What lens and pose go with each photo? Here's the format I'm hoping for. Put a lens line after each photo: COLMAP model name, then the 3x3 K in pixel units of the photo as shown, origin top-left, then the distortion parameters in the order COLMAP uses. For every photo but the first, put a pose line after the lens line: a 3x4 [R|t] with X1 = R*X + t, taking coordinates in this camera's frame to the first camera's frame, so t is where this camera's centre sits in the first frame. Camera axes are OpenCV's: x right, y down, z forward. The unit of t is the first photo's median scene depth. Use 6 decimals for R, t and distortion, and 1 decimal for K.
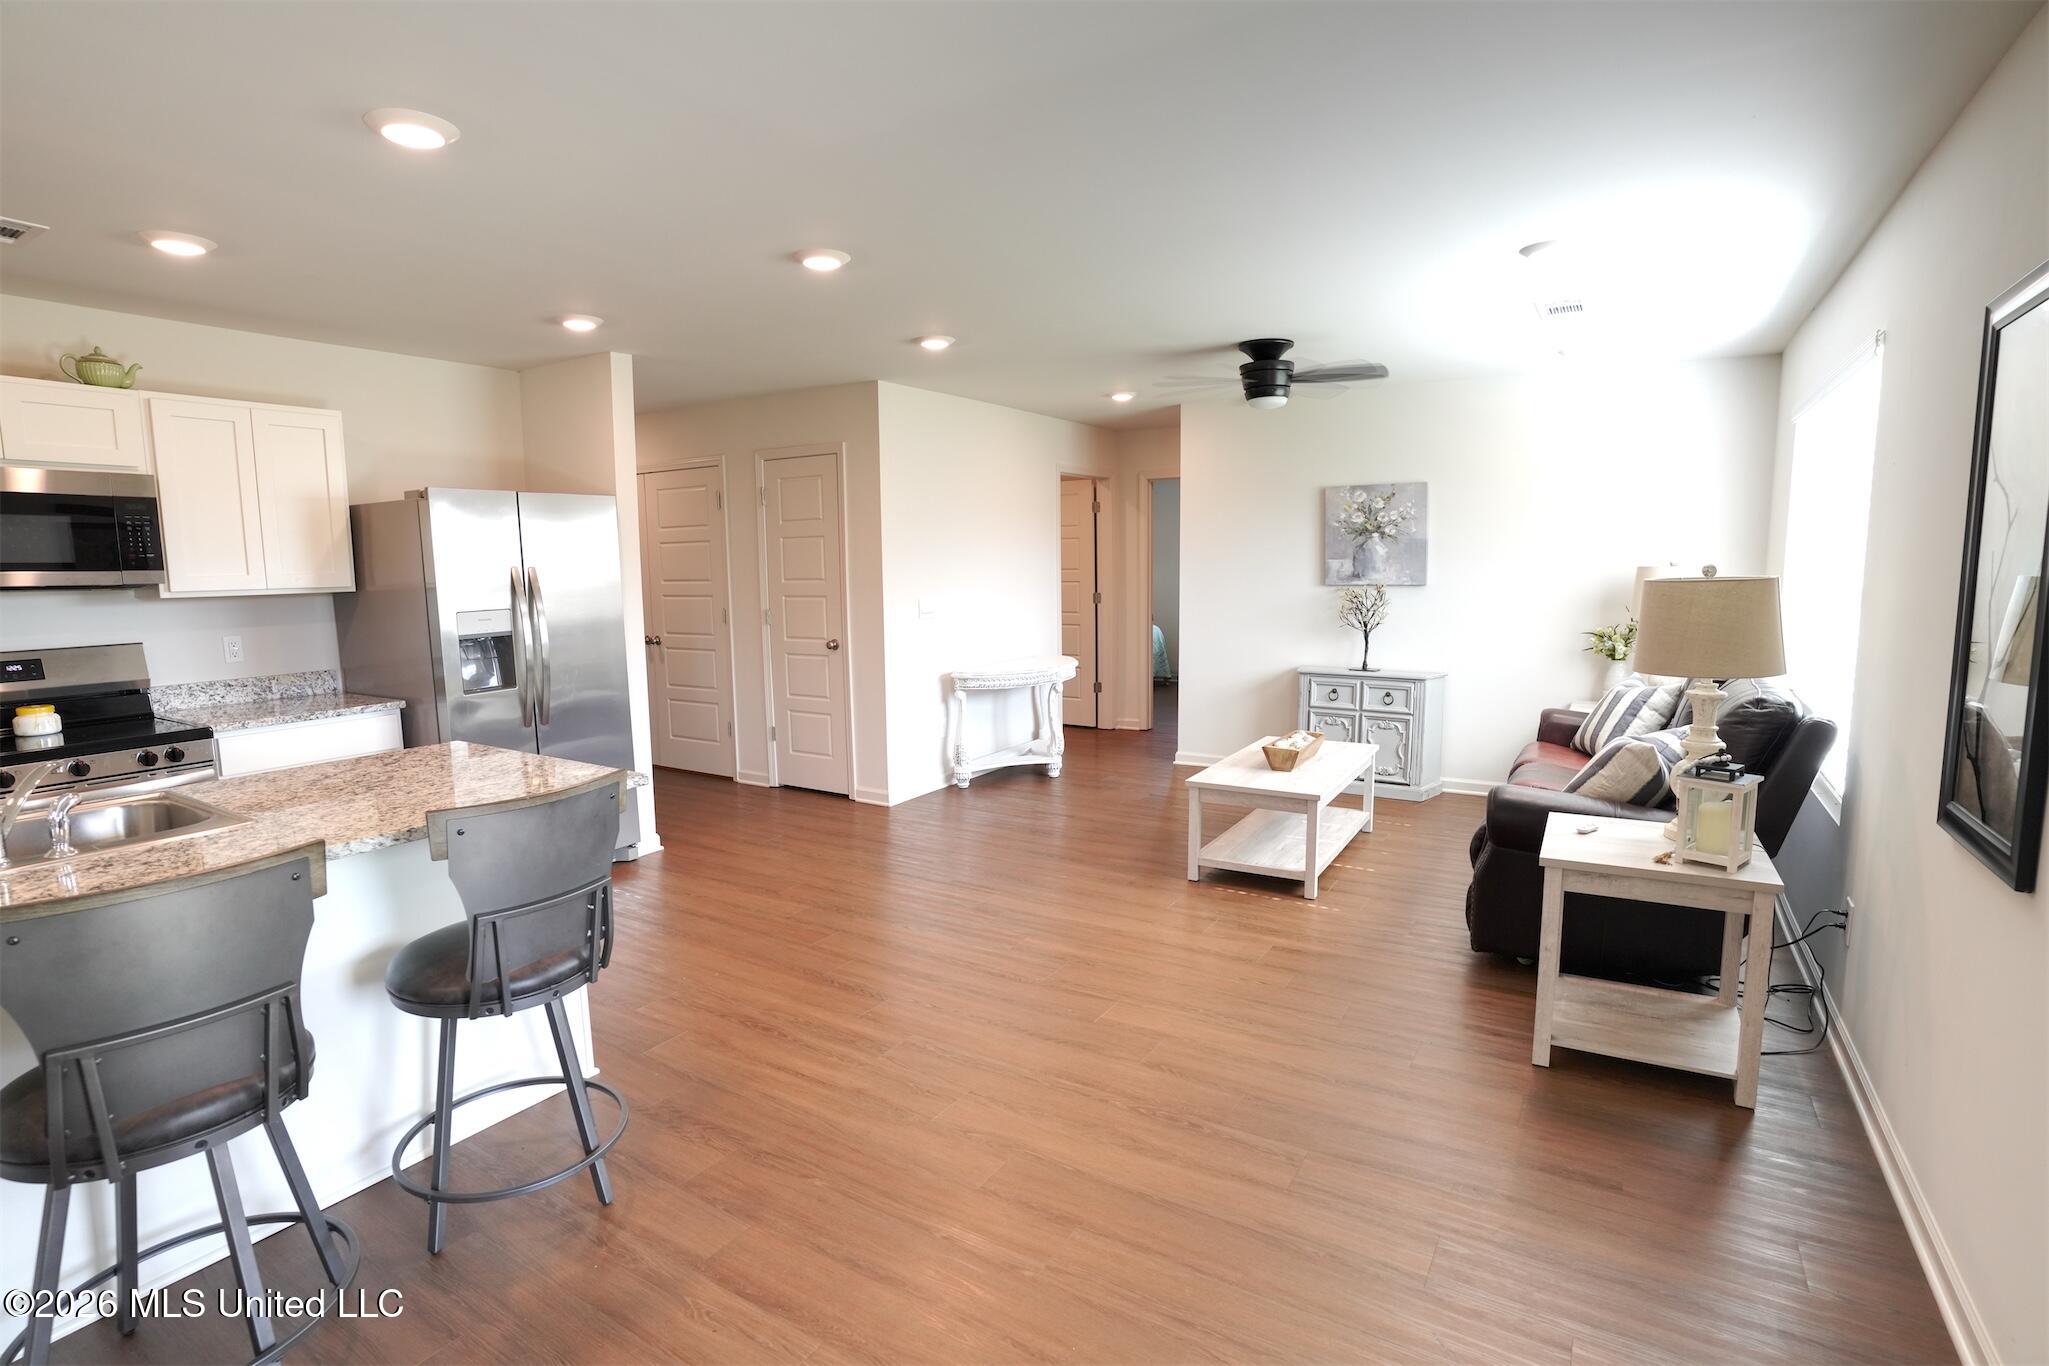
lens RADIAL K [[1032.9, 0, 1028.0], [0, 1032.9, 685.1], [0, 0, 1]] dist [-0.028114, 0.000990]
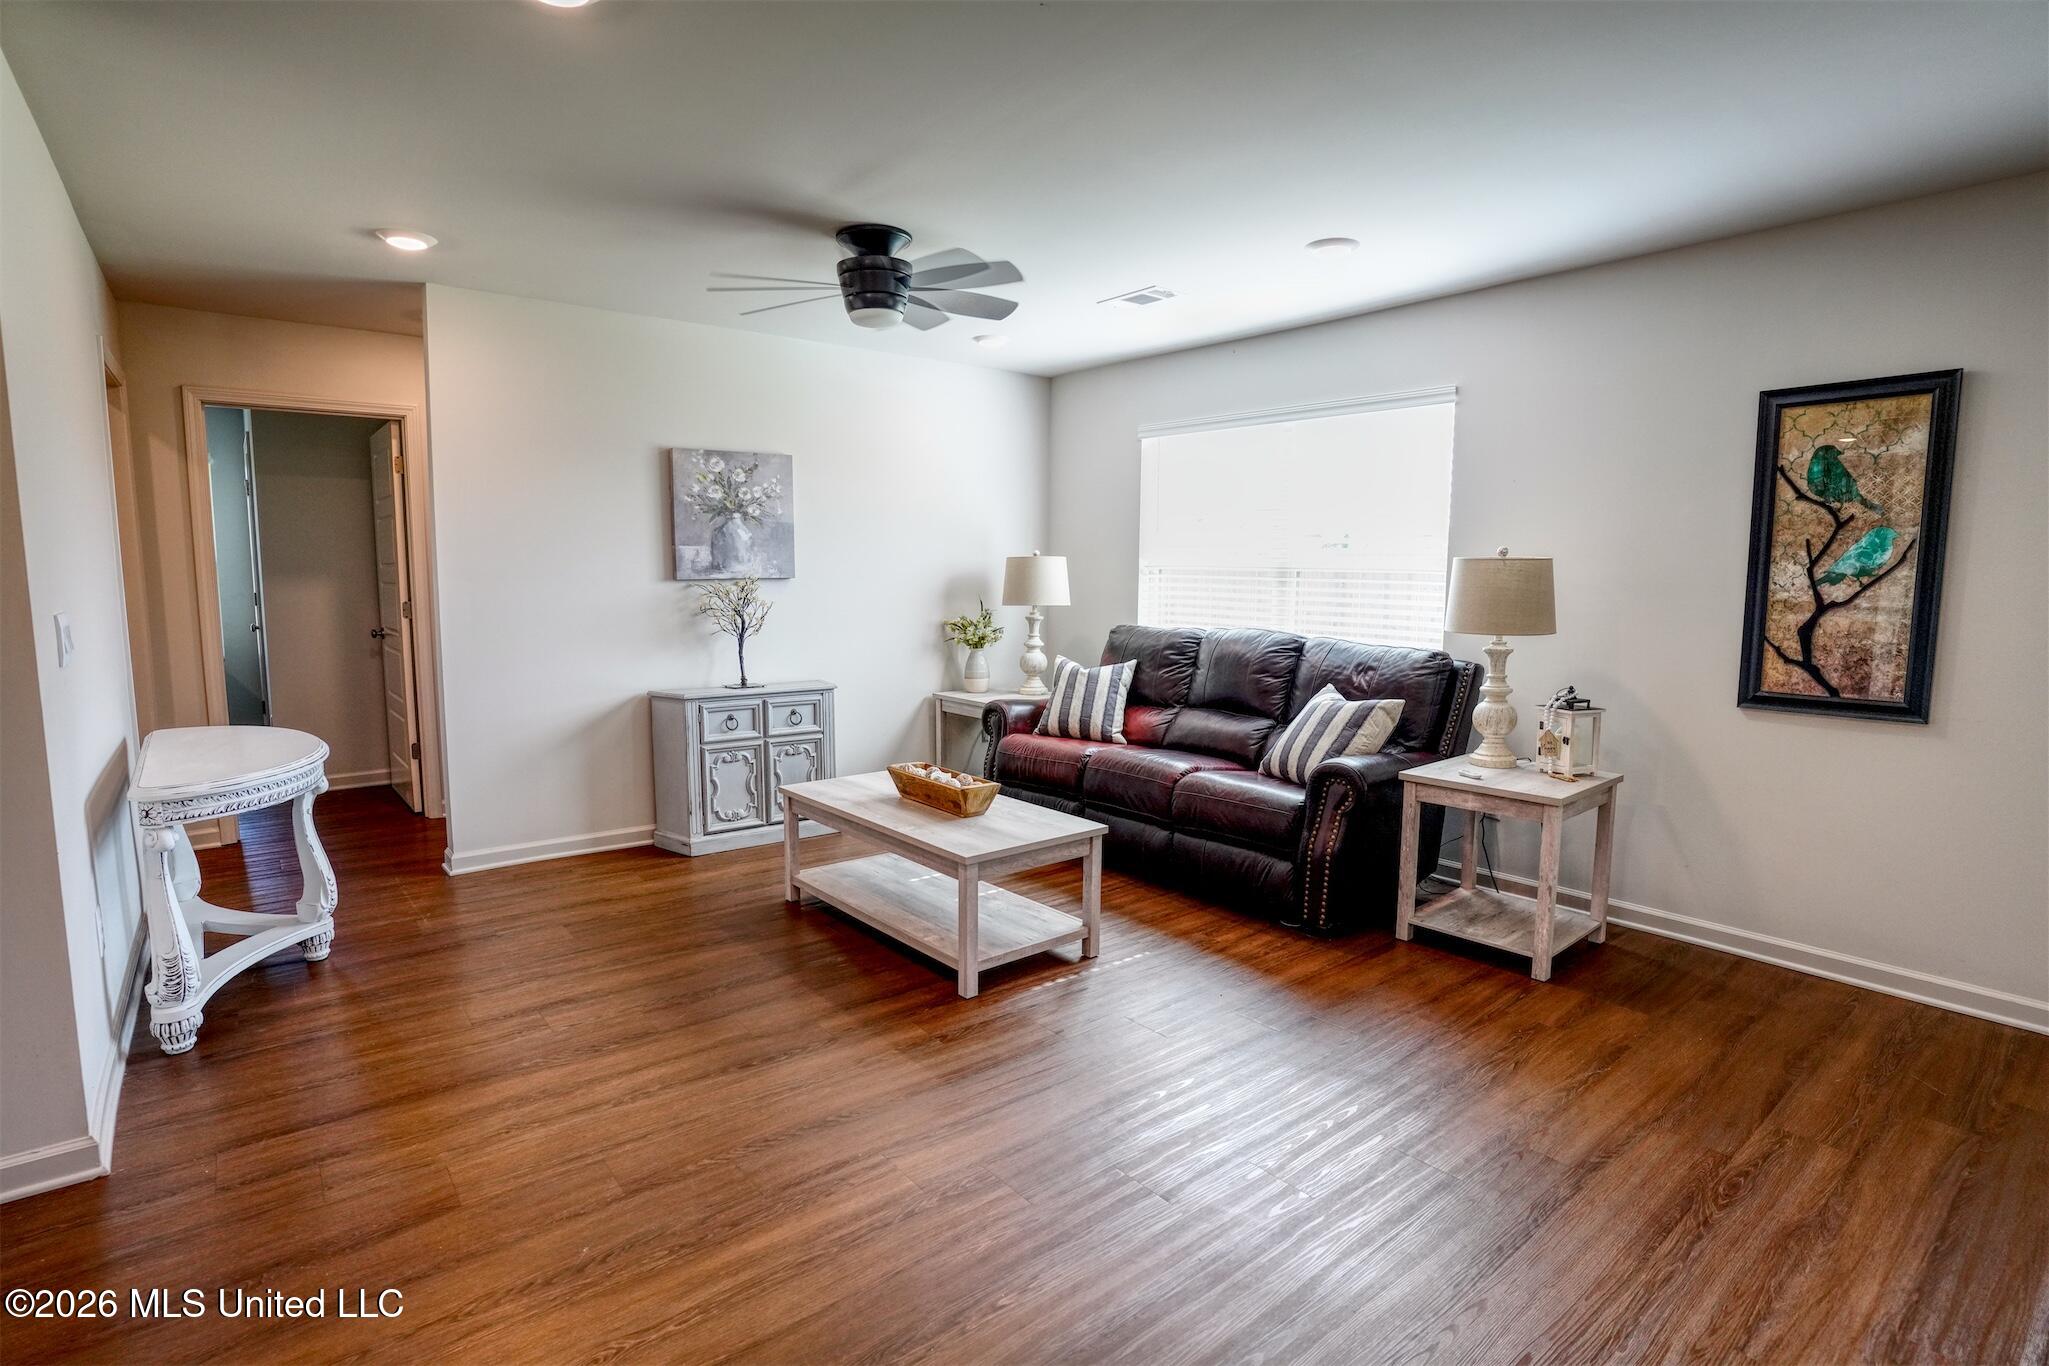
lens RADIAL K [[1084.1, 0, 1033.9], [0, 1084.1, 682.0], [0, 0, 1]] dist [0.022135, 0.000955]
pose [[0.334964, -0.096816, 0.937244, -0.381514], [0.107960, 0.992100, 0.063898, -0.047612], [-0.936025, 0.079781, 0.342770, 0.509988]]
